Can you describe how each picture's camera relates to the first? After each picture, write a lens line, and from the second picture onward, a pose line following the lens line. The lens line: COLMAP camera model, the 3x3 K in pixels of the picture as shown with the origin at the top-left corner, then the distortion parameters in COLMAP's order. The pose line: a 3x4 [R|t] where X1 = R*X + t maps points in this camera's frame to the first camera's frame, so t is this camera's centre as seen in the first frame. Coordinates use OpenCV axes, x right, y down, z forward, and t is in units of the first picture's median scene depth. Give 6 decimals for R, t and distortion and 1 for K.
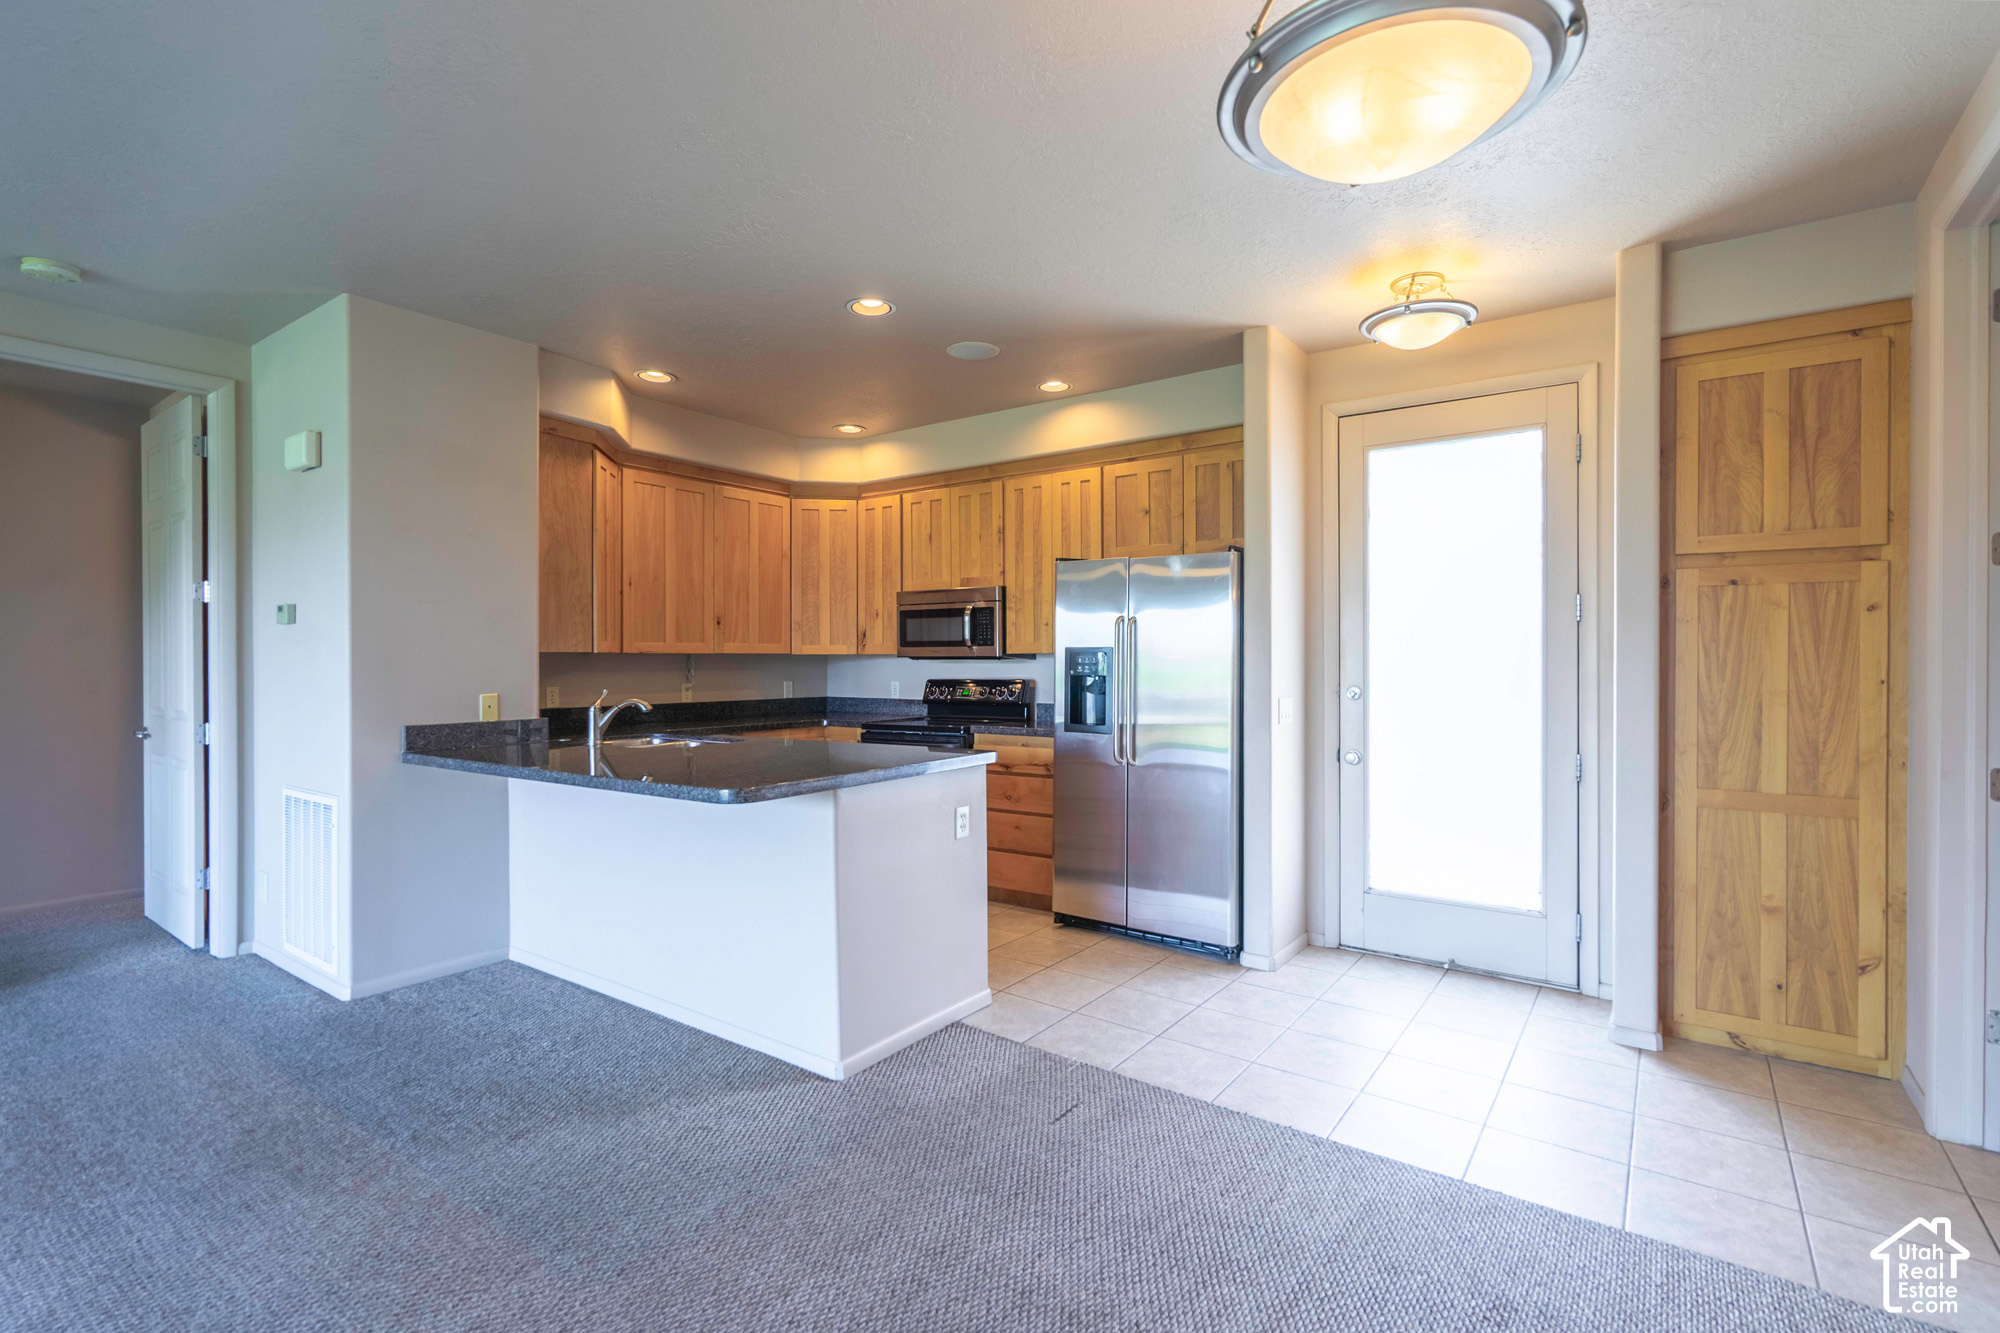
lens RADIAL K [[932.7, 0, 992.6], [0, 932.7, 662.6], [0, 0, 1]] dist [-0.008427, 0.005778]
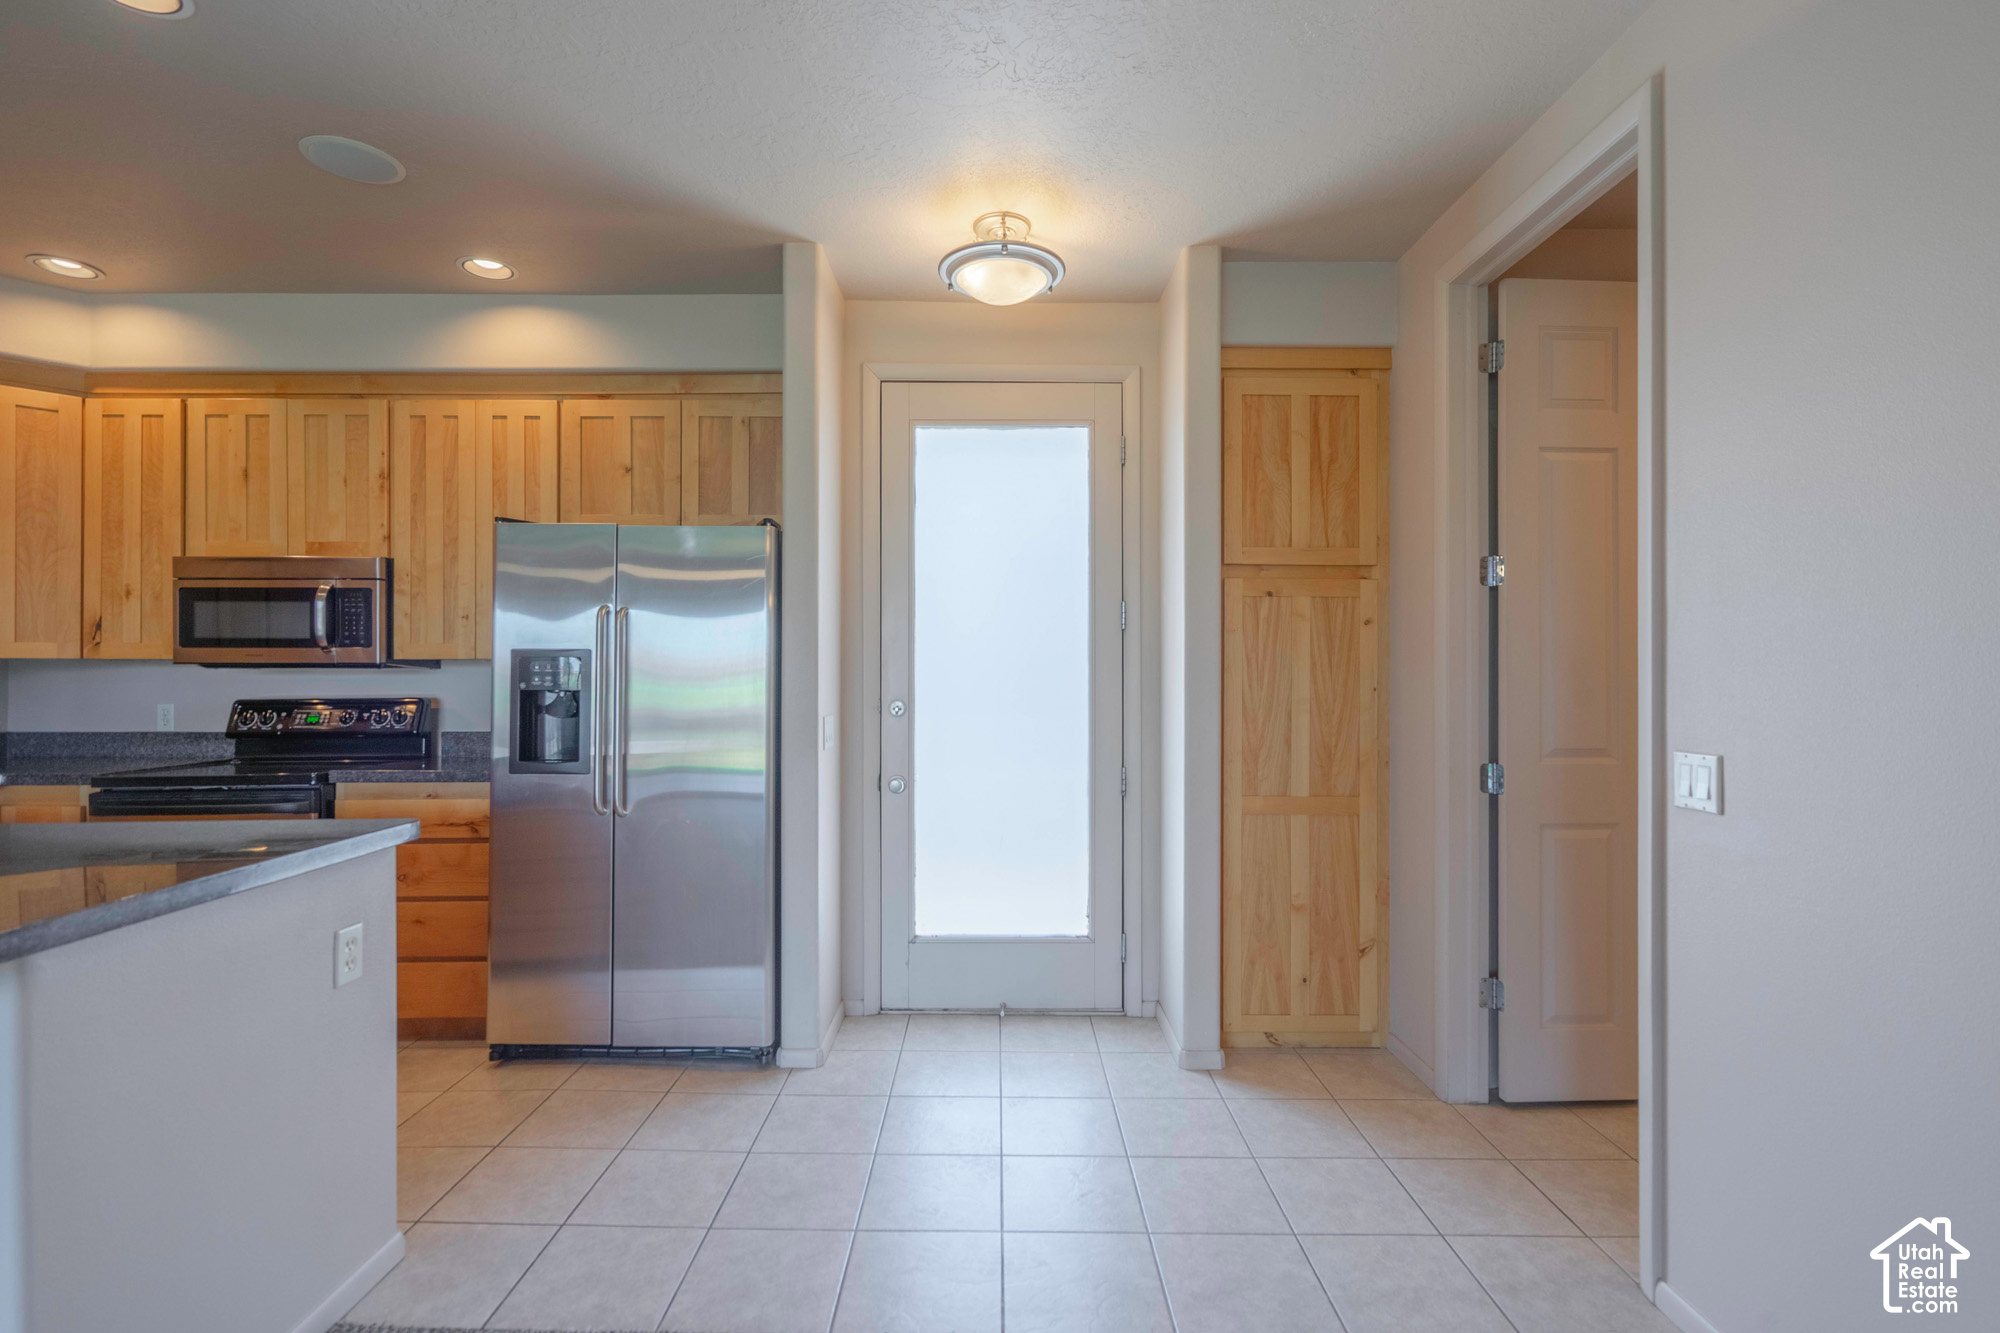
lens RADIAL K [[932.7, 0, 1001.4], [0, 932.7, 667.8], [0, 0, 1]] dist [-0.008427, 0.005778]
pose [[0.801560, 0.006147, 0.597883, -0.037963], [0.000400, 0.999941, -0.010817, 0.004260], [-0.597914, 0.008910, 0.801511, 0.226843]]
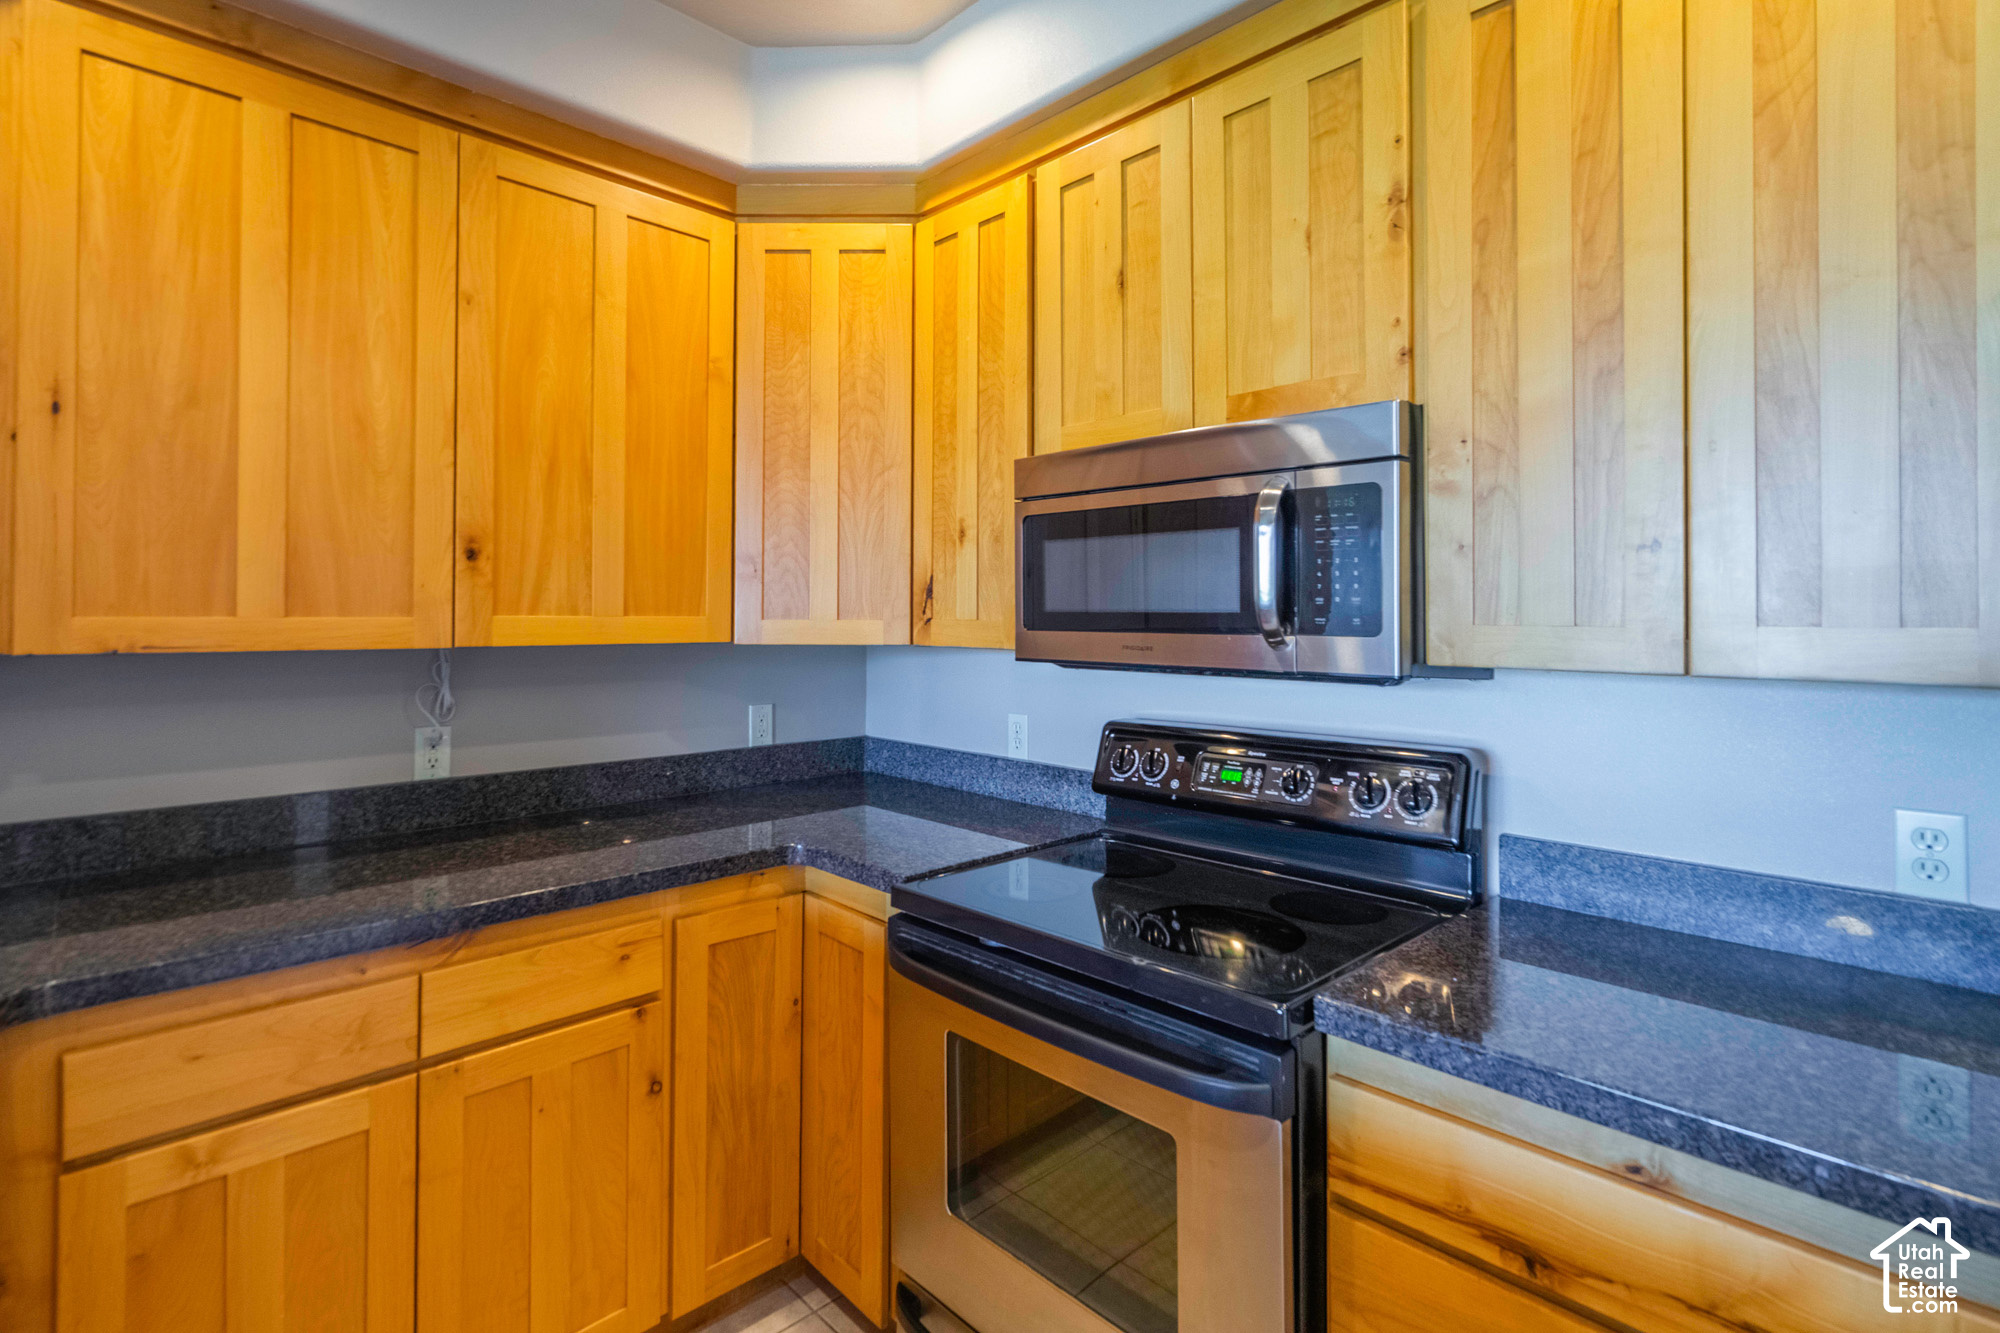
lens RADIAL K [[932.7, 0, 1001.2], [0, 932.7, 608.4], [0, 0, 1]] dist [-0.008427, 0.005778]
pose [[0.987699, 0.004269, -0.156308, -0.067075], [-0.006335, 0.999899, -0.012724, -0.023357], [0.156238, 0.013558, 0.987626, 0.803887]]
